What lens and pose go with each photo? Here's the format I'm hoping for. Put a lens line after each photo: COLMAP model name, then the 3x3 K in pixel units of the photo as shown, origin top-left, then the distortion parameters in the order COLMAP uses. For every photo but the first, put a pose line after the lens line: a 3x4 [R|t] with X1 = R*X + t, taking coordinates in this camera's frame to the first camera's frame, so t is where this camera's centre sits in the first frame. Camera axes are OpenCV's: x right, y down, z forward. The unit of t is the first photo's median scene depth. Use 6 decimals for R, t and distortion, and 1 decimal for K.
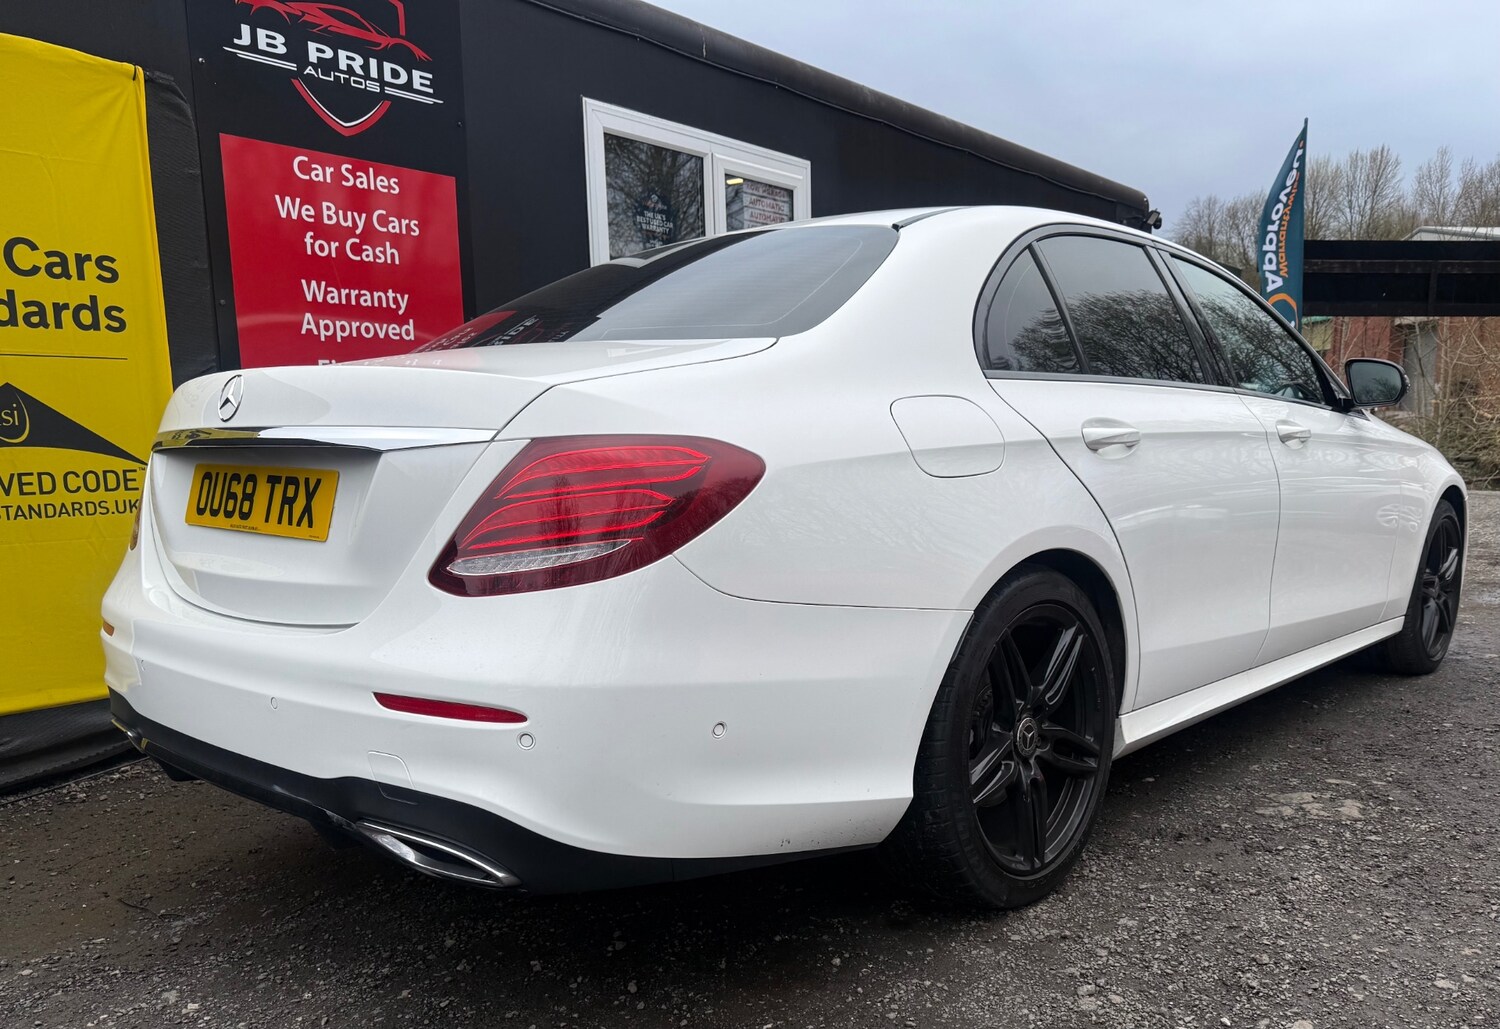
lens RADIAL K [[1178.6, 0, 825.5], [0, 1178.6, 645.1], [0, 0, 1]] dist [-0.012102, 0.003419]
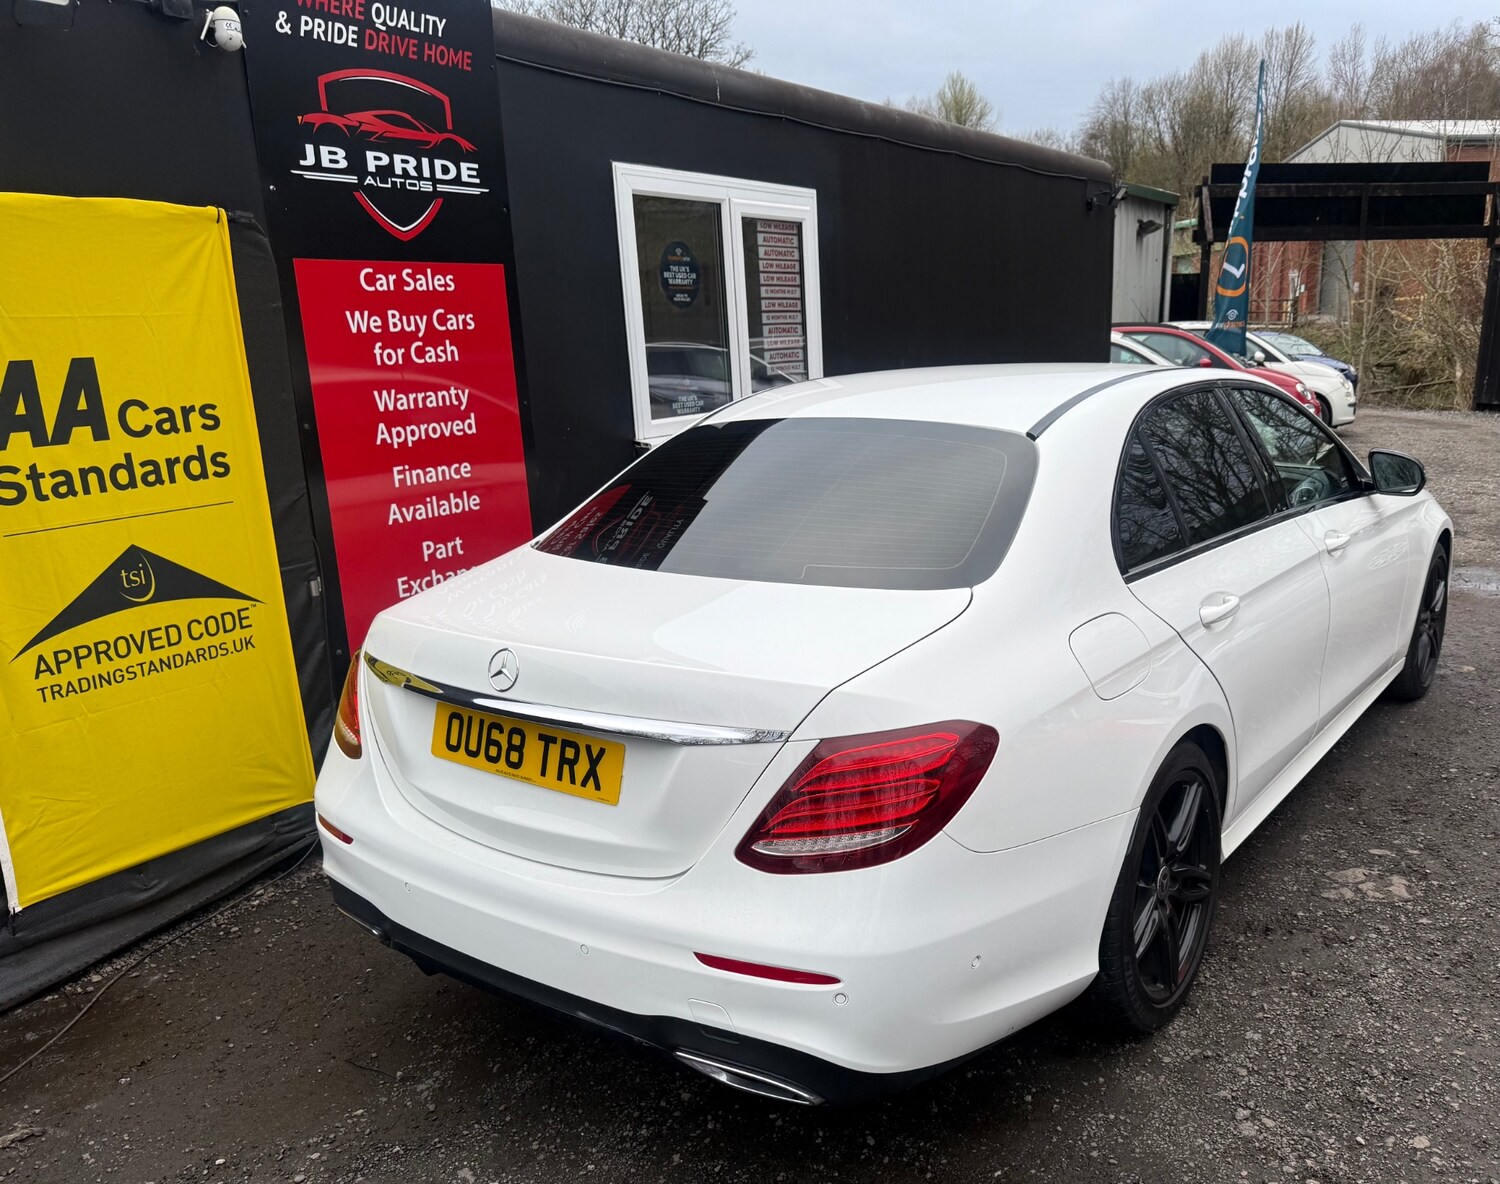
lens RADIAL K [[1215.6, 0, 852.1], [0, 1215.6, 662.9], [0, 0, 1]] dist [-0.026475, 0.039529]
pose [[0.994886, -0.047318, 0.089239, -0.139197], [0.039013, 0.994938, 0.092606, -0.157086], [-0.093169, -0.088651, 0.991696, -0.089920]]
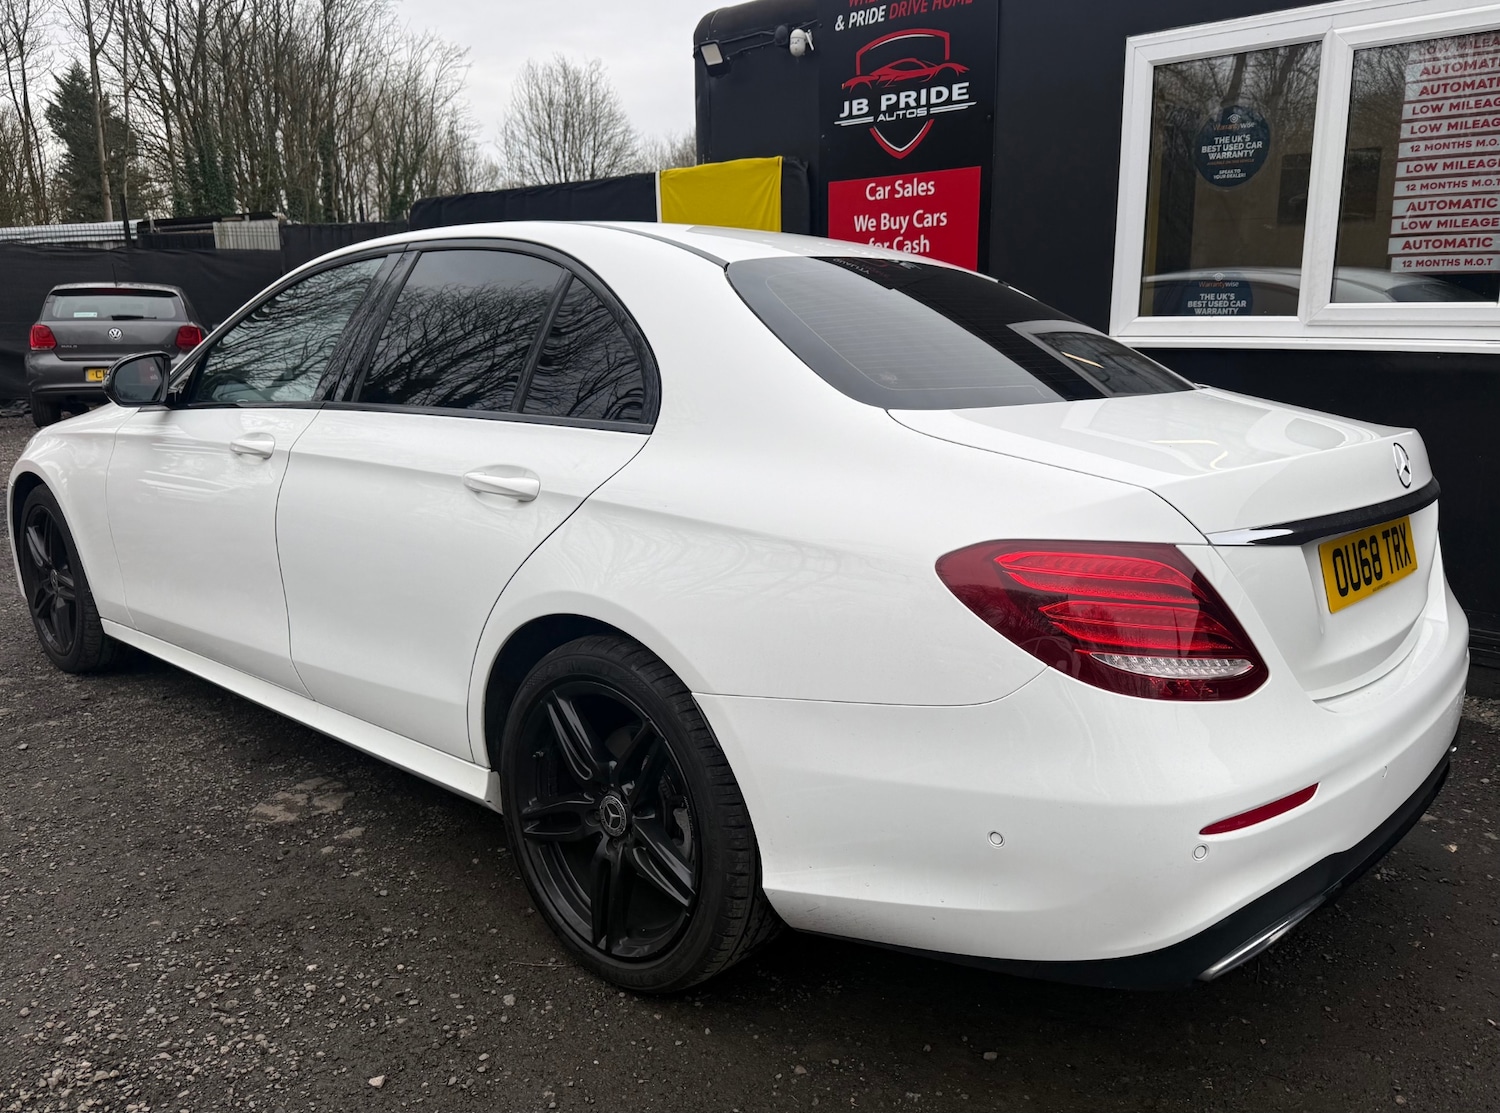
lens RADIAL K [[1154.3, 0, 810.7], [0, 1154.3, 584.2], [0, 0, 1]] dist [0.039655, -0.050151]
pose [[-0.101247, 0.238073, -0.965956, 0.975646], [-0.177616, 0.951020, 0.253009, -0.291997], [0.978878, 0.197186, -0.054003, 1.069633]]
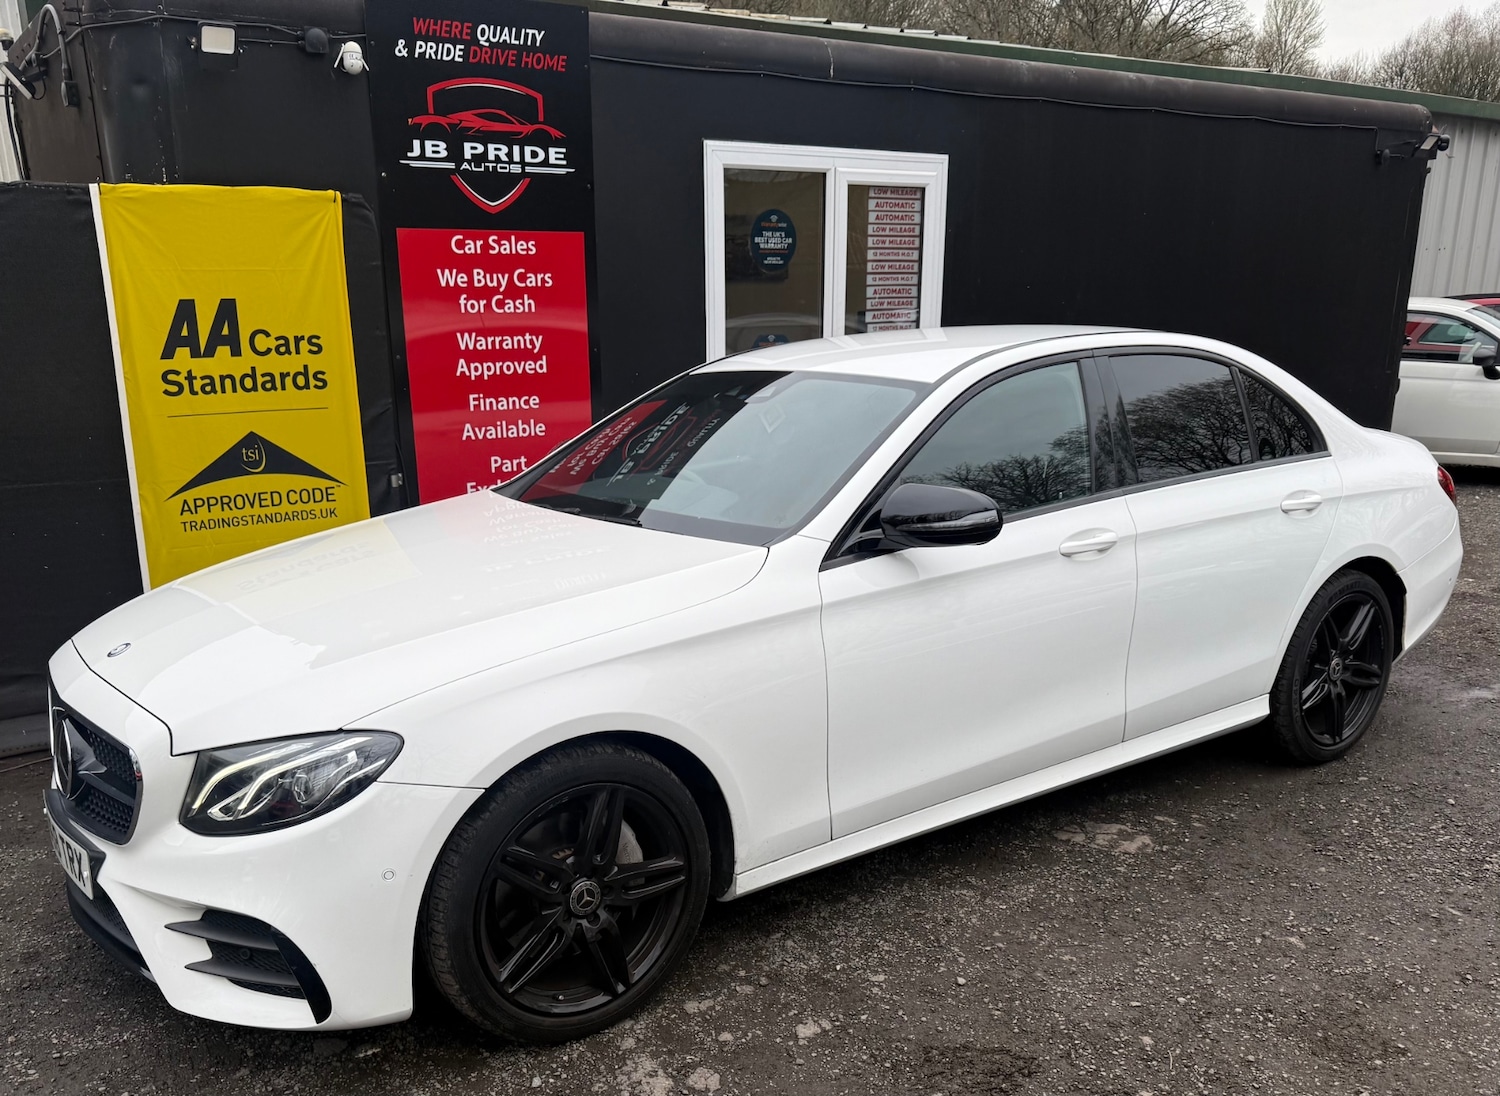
lens RADIAL K [[1295.3, 0, 722.8], [0, 1295.3, 709.1], [0, 0, 1]] dist [0.058095, -0.082258]
pose [[0.939561, 0.106835, -0.325288, 0.341254], [-0.063249, 0.987878, 0.141763, -0.120948], [0.336490, -0.112621, 0.934928, -0.295393]]
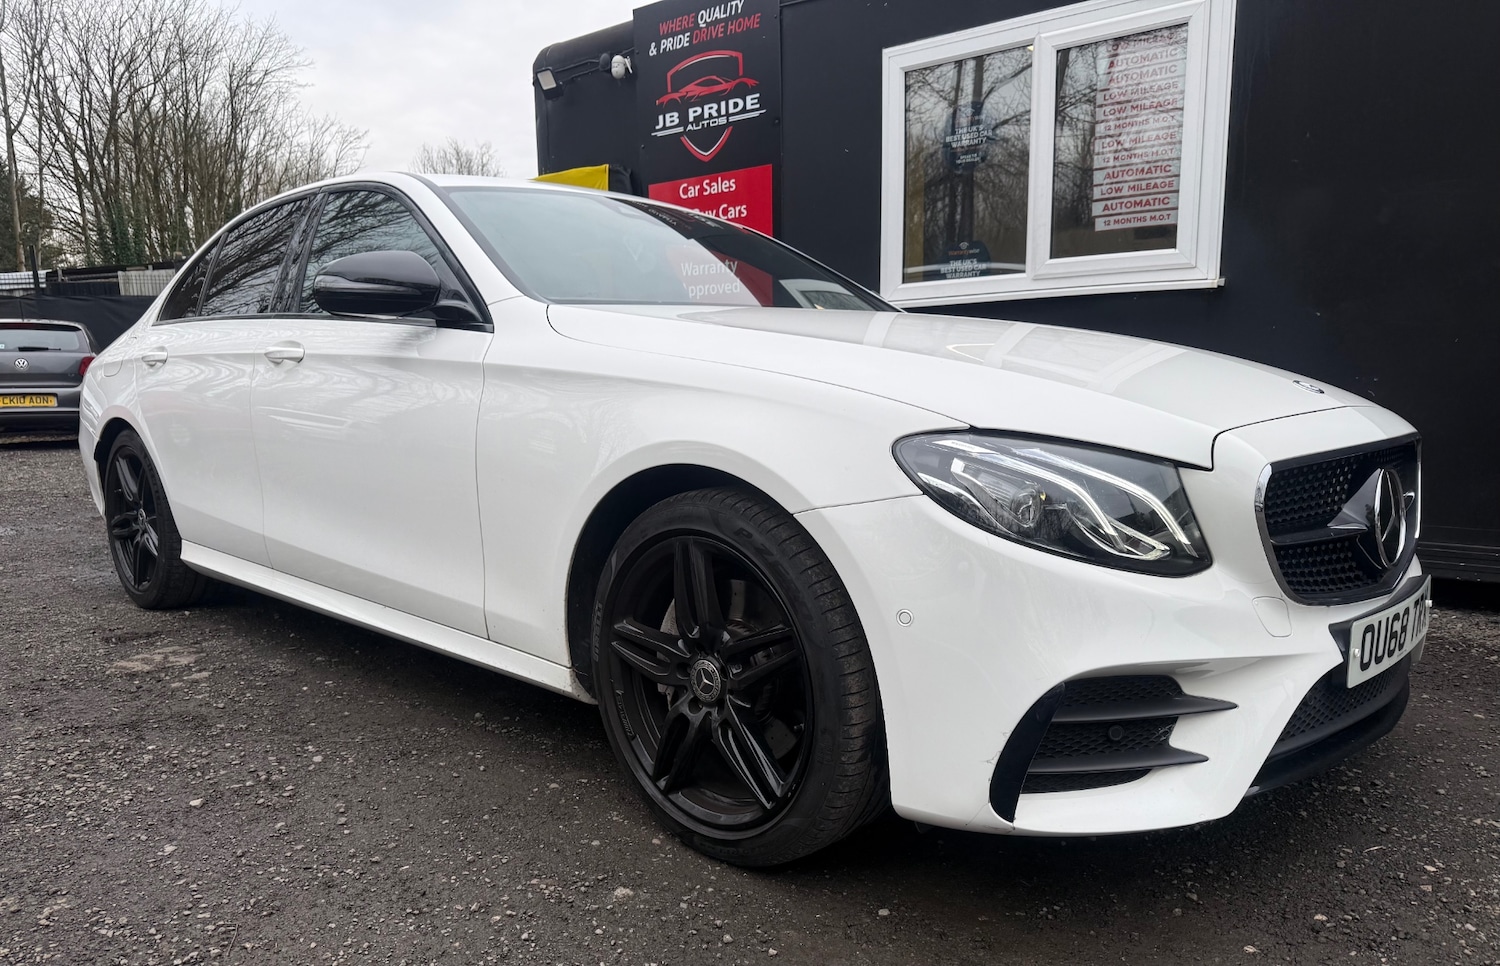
lens RADIAL K [[1071.9, 0, 756.4], [0, 1071.9, 569.8], [0, 0, 1]] dist [0.023232, -0.026001]
pose [[-0.043579, 0.190539, -0.980712, 1.075556], [-0.165098, 0.966774, 0.195167, -0.202616], [0.985314, 0.170419, -0.010673, 1.174524]]
